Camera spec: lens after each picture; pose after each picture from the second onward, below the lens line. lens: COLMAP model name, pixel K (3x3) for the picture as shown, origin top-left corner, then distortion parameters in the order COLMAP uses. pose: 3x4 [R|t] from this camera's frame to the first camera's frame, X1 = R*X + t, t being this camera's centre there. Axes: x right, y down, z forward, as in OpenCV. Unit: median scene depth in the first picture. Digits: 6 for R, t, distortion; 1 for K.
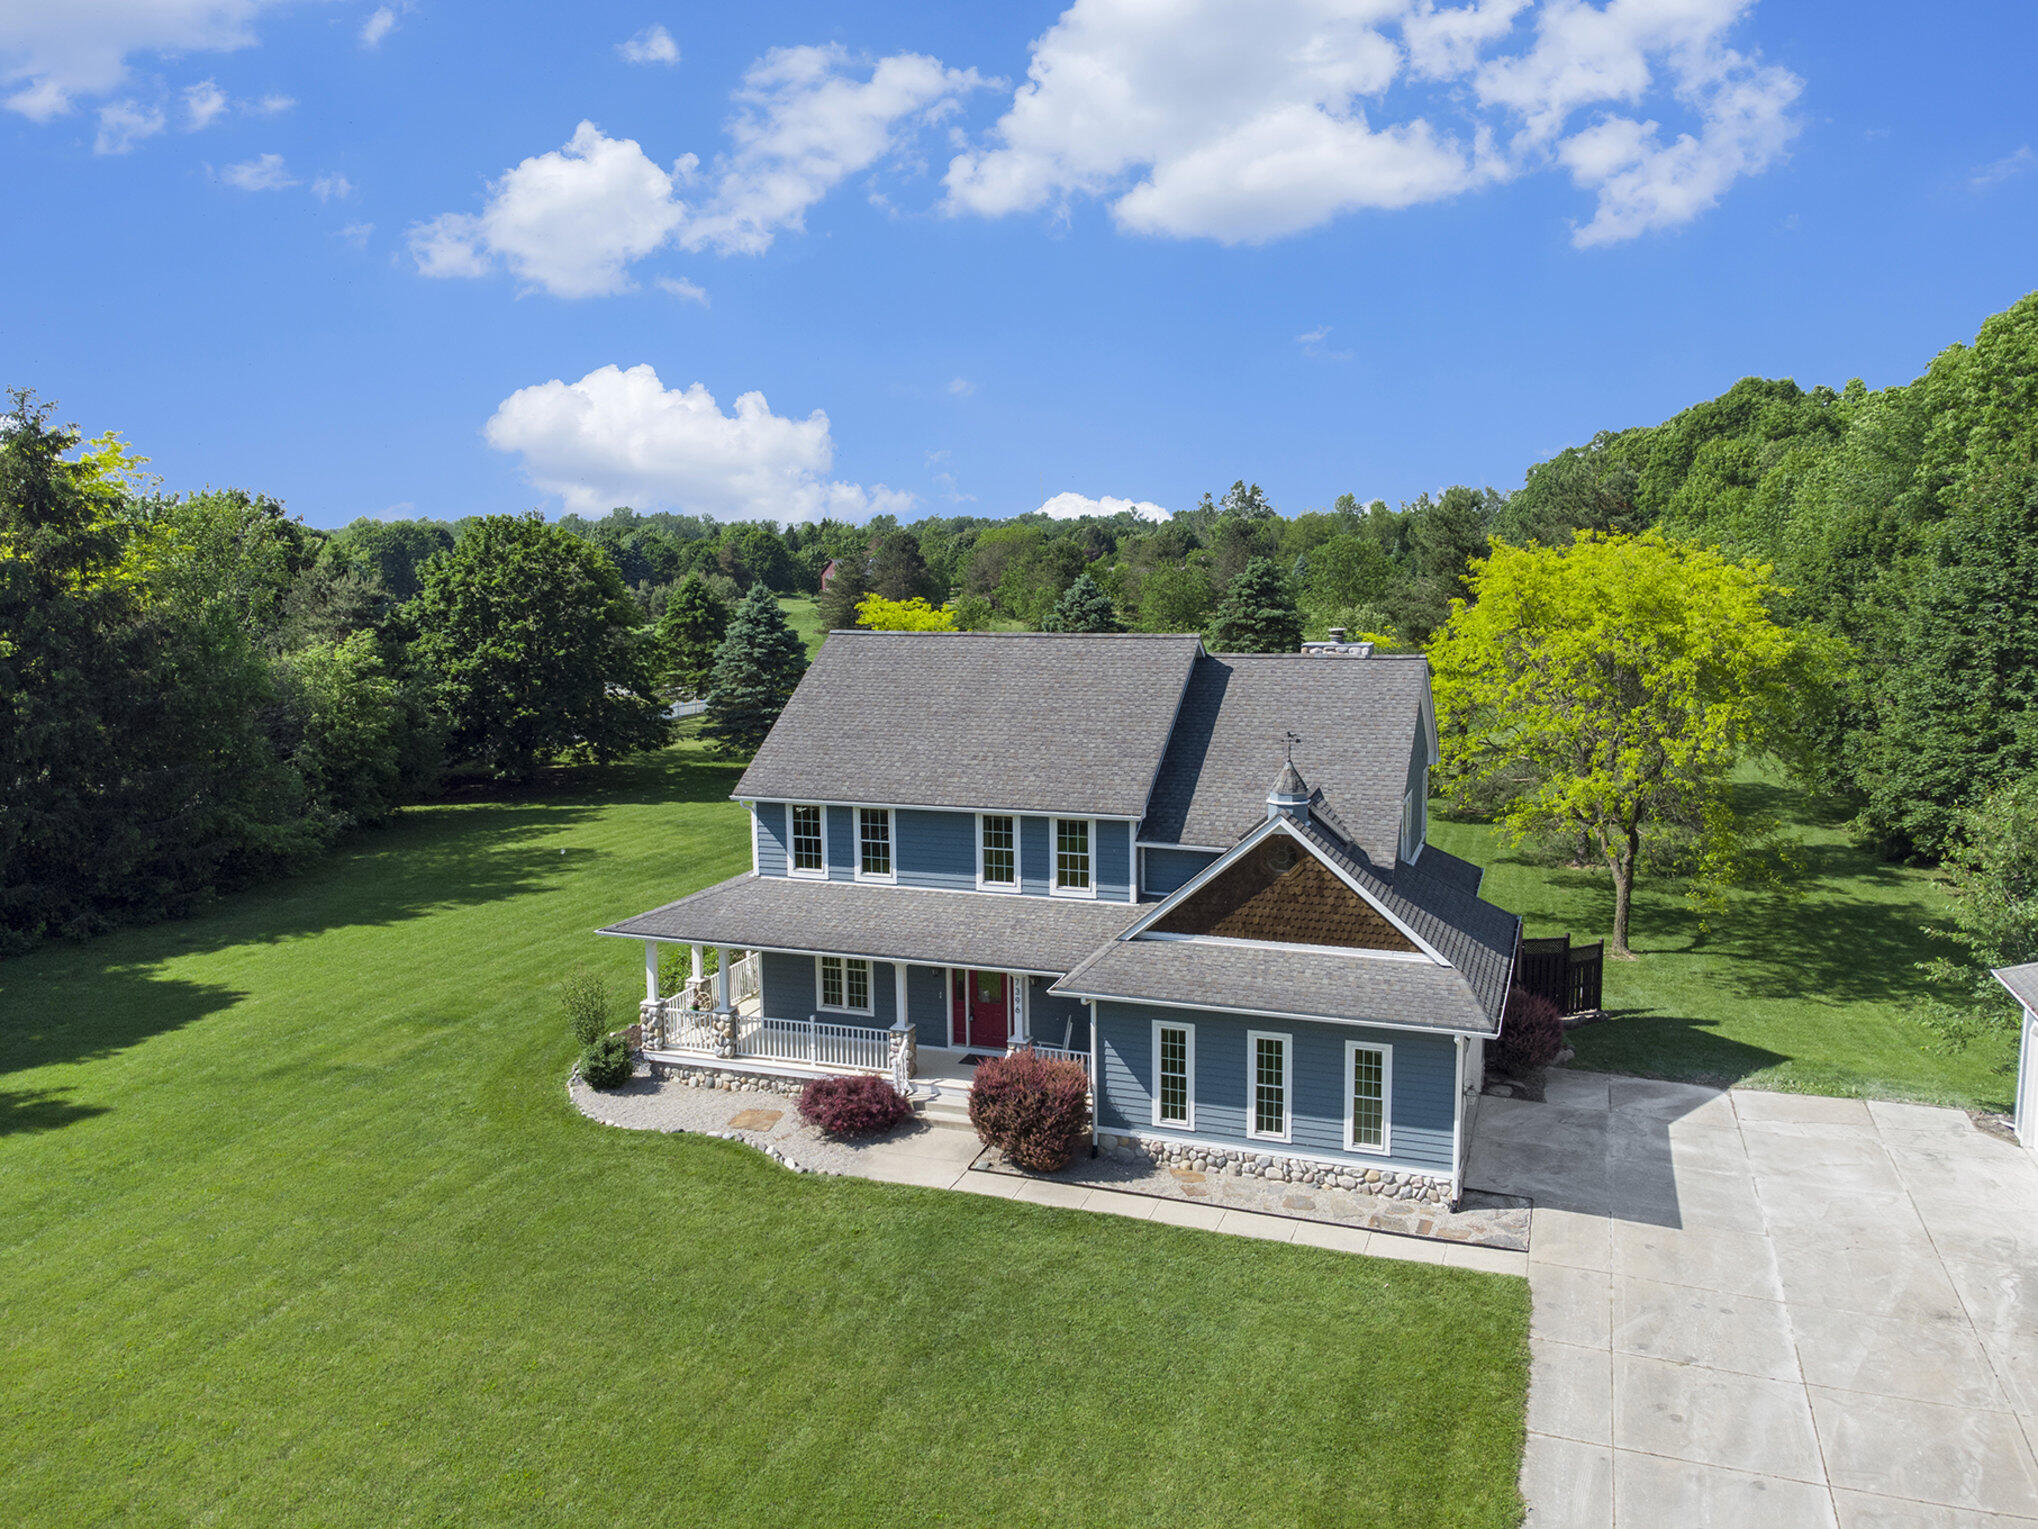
lens RADIAL K [[1514.7, 0, 1019.0], [0, 1514.7, 764.5], [0, 0, 1]] dist [0.016001, -0.002184]
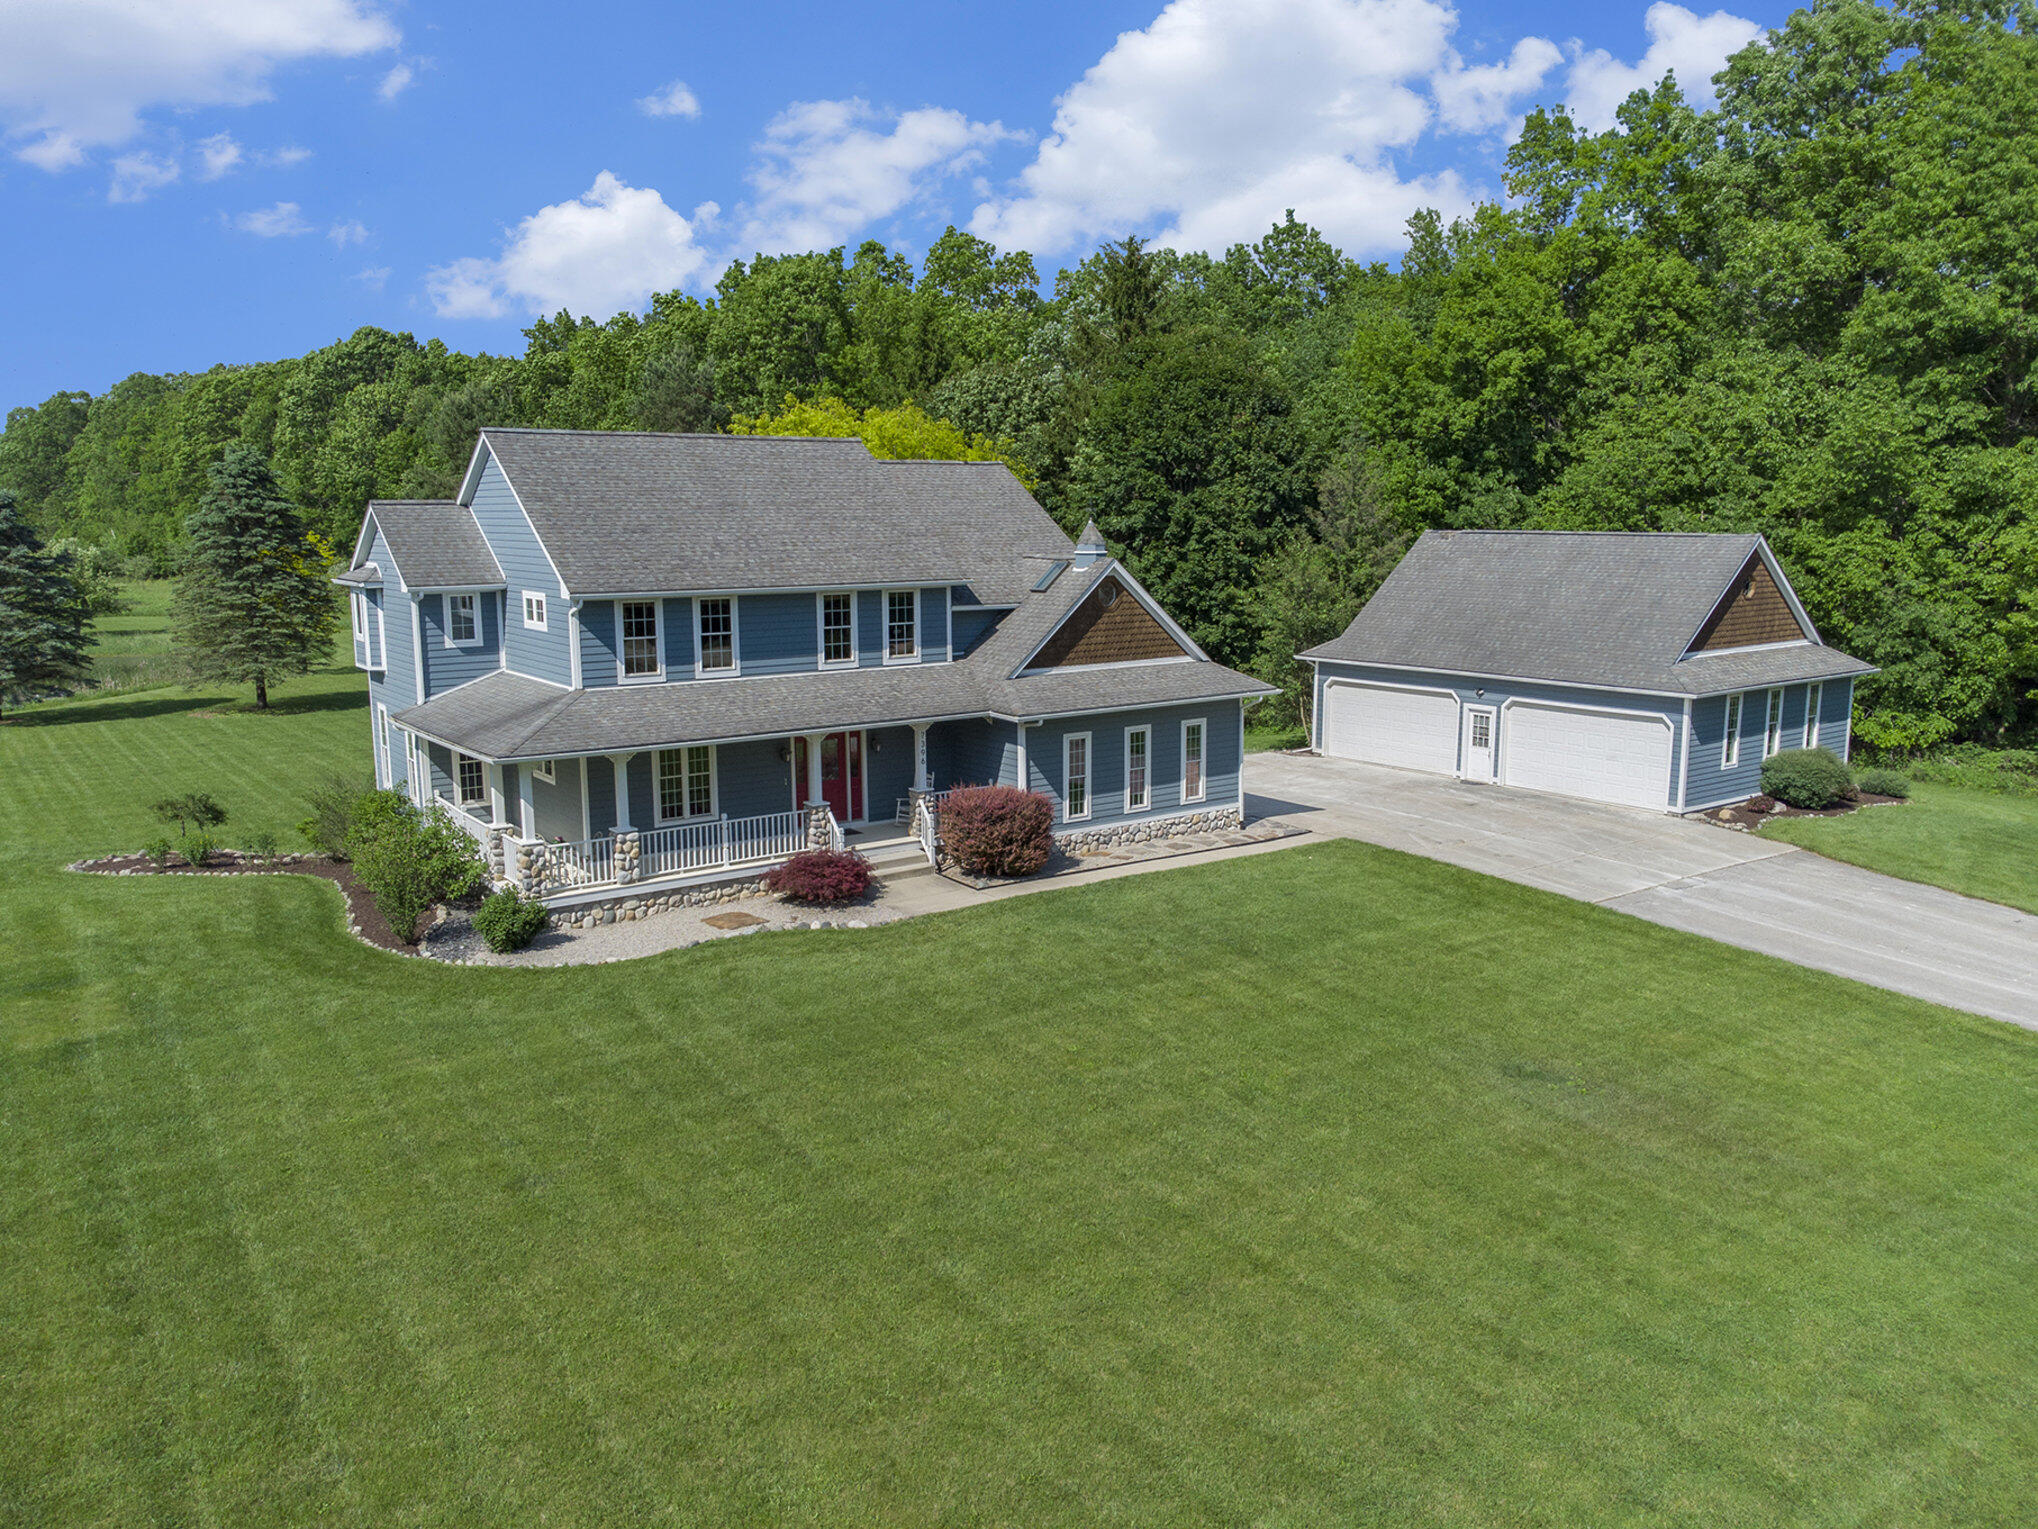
lens RADIAL K [[1516.4, 0, 1006.3], [0, 1516.4, 759.3], [0, 0, 1]] dist [0.034076, -0.005189]
pose [[0.559804, -0.124080, 0.819282, -0.813769], [0.120327, 0.990418, 0.067781, 0.088268], [-0.819842, 0.060638, 0.569370, 0.305660]]
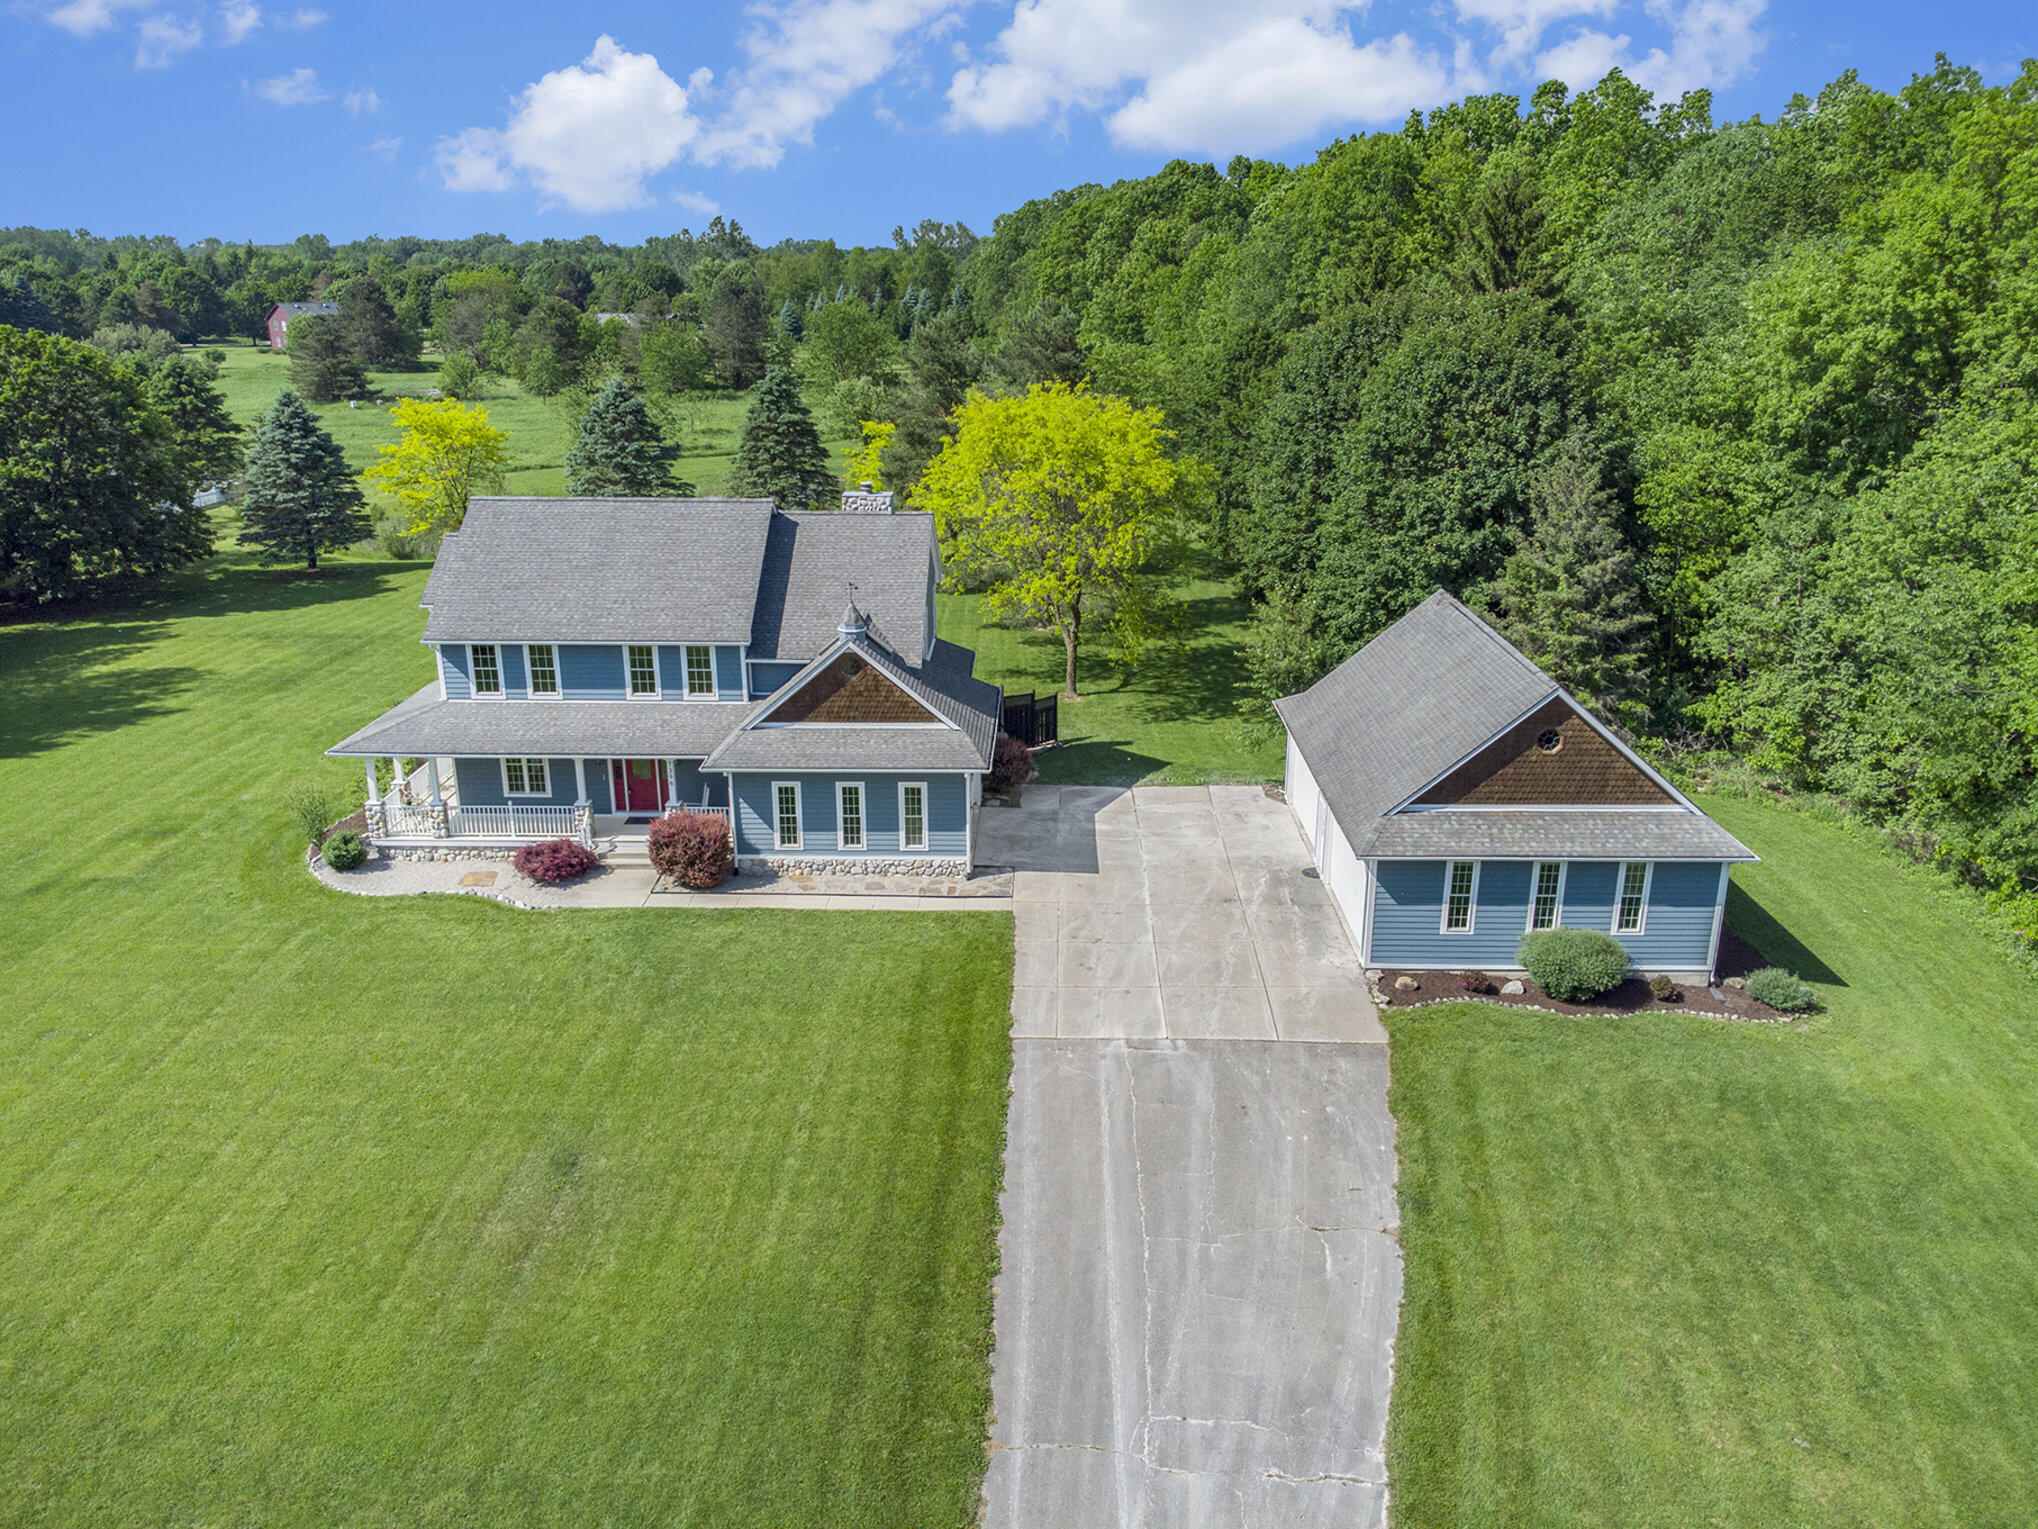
lens RADIAL K [[1501.7, 0, 1026.3], [0, 1501.7, 766.7], [0, 0, 1]] dist [0.018842, -0.006146]
pose [[0.943387, -0.092909, 0.318417, -0.126834], [0.035650, 0.982810, 0.181146, -0.092097], [-0.329773, -0.159539, 0.930482, -0.403653]]
